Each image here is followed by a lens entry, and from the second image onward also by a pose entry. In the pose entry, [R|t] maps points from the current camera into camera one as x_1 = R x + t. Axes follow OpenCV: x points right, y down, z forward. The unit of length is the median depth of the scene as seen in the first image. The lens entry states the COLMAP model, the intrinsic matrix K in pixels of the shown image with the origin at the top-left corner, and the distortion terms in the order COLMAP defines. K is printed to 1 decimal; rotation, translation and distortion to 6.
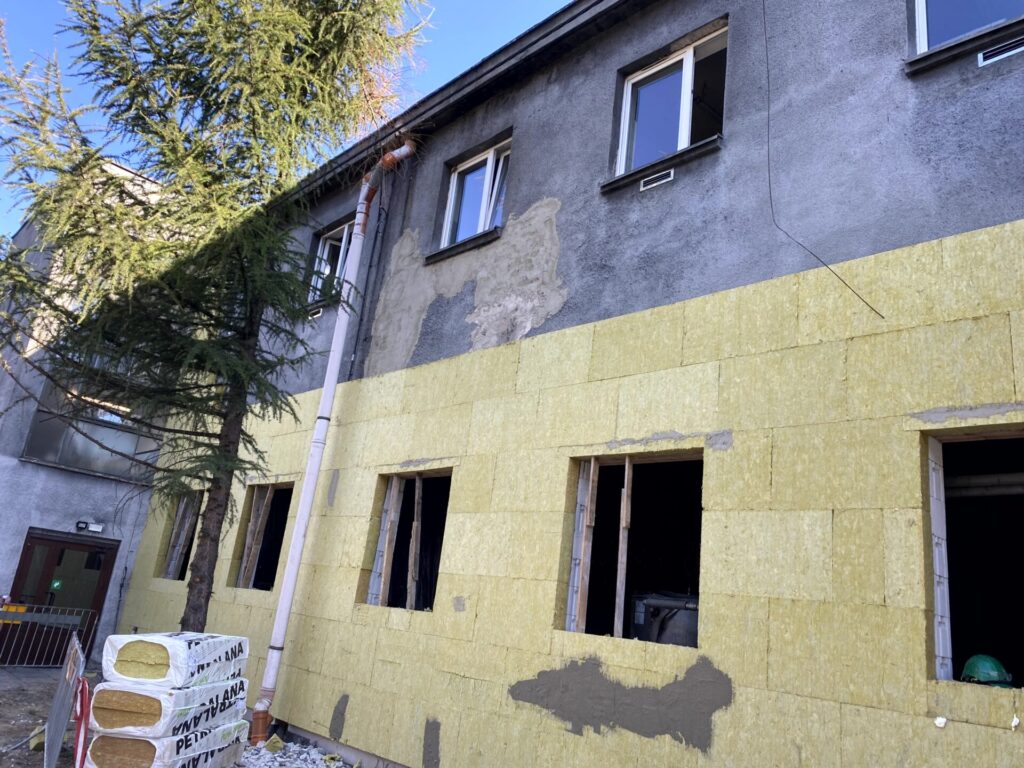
lens RADIAL K [[771.7, 0, 490.4], [0, 771.7, 368.7], [0, 0, 1]] dist [0.039988, -0.019758]
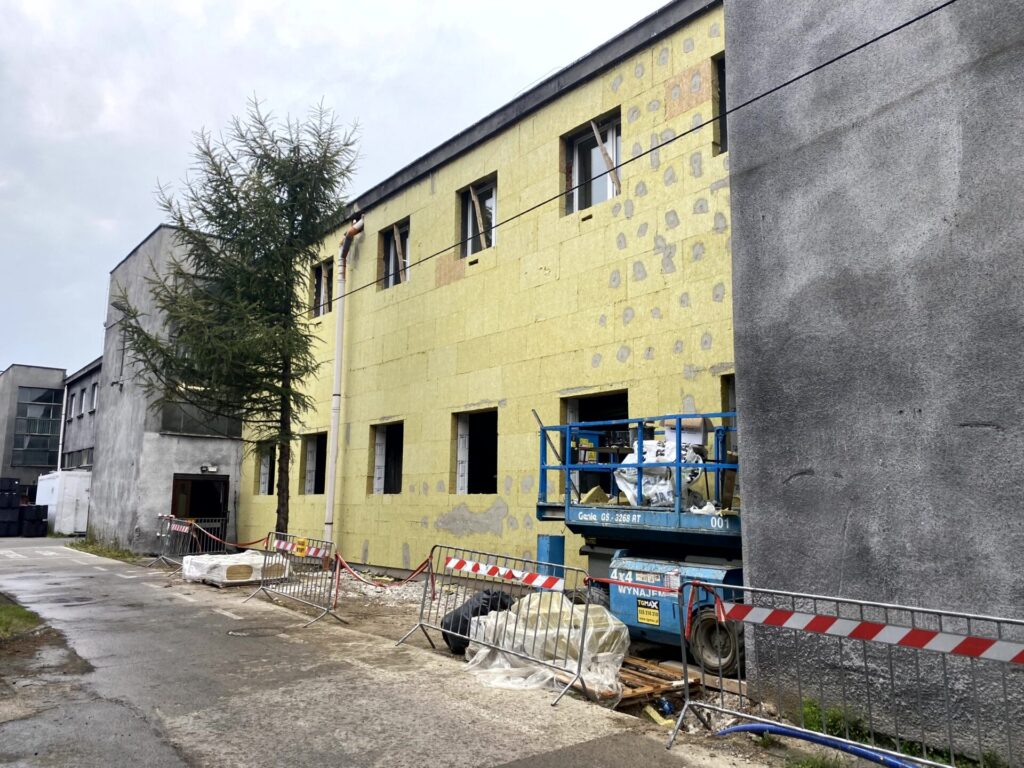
lens RADIAL K [[771.7, 0, 512.4], [0, 771.7, 384.3], [0, 0, 1]] dist [0.039988, -0.019758]
pose [[0.991771, -0.118748, -0.047847, 0.283923], [0.124707, 0.980595, 0.151265, -0.188479], [0.028956, -0.155987, 0.987335, -0.756498]]
